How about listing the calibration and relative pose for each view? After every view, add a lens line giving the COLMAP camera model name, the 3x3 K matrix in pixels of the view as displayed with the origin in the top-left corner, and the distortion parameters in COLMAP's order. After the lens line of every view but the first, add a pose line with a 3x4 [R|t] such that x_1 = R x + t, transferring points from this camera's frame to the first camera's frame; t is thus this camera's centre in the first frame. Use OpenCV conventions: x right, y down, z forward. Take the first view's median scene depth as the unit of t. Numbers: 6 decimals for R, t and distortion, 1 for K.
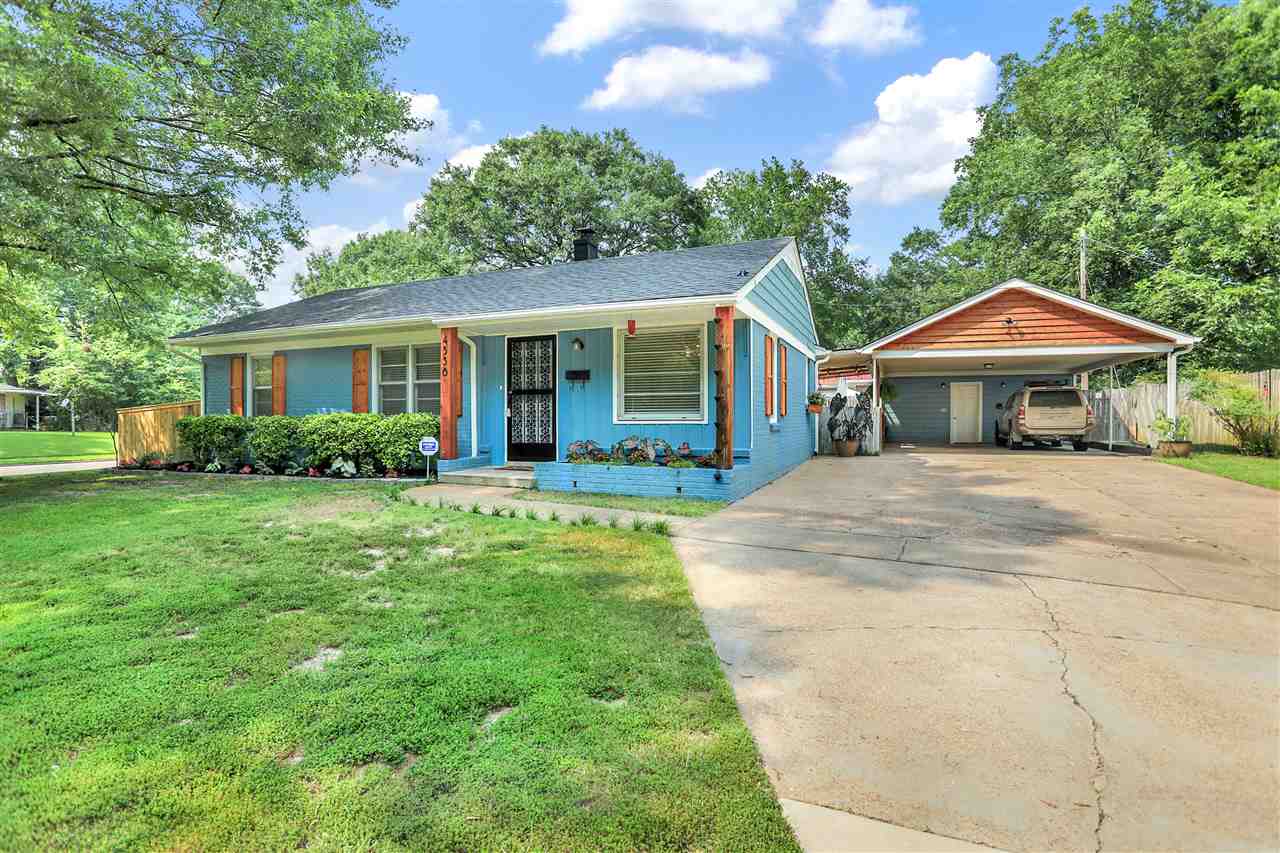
lens RADIAL K [[640.0, 0, 636.3], [0, 640.0, 425.8], [0, 0, 1]] dist [-0.029938, 0.000515]
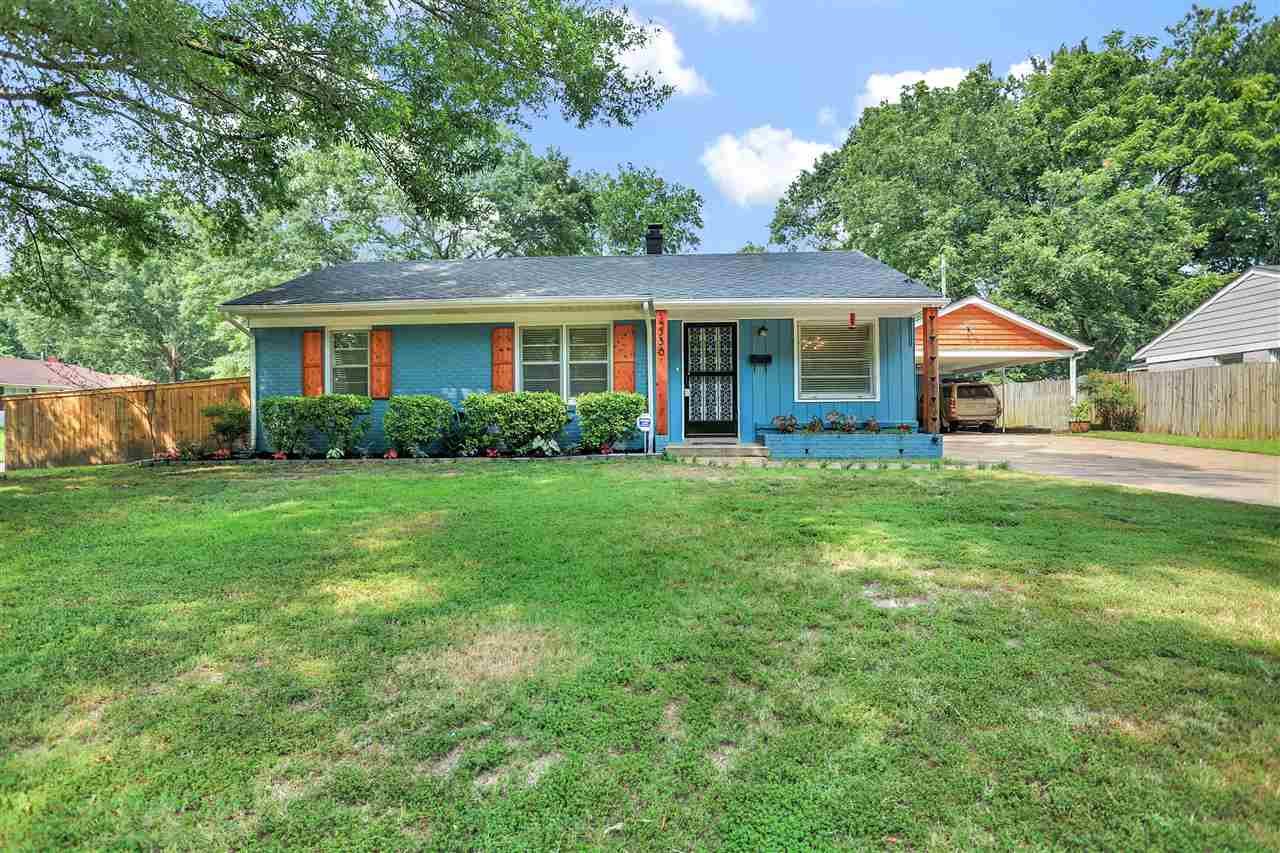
lens RADIAL K [[670.0, 0, 641.1], [0, 670.0, 423.7], [0, 0, 1]] dist [-0.026076, -0.000031]
pose [[0.932572, -0.005577, 0.360940, -0.675888], [0.009506, 0.999913, -0.009111, 0.040849], [-0.360858, 0.011928, 0.932544, -0.019103]]
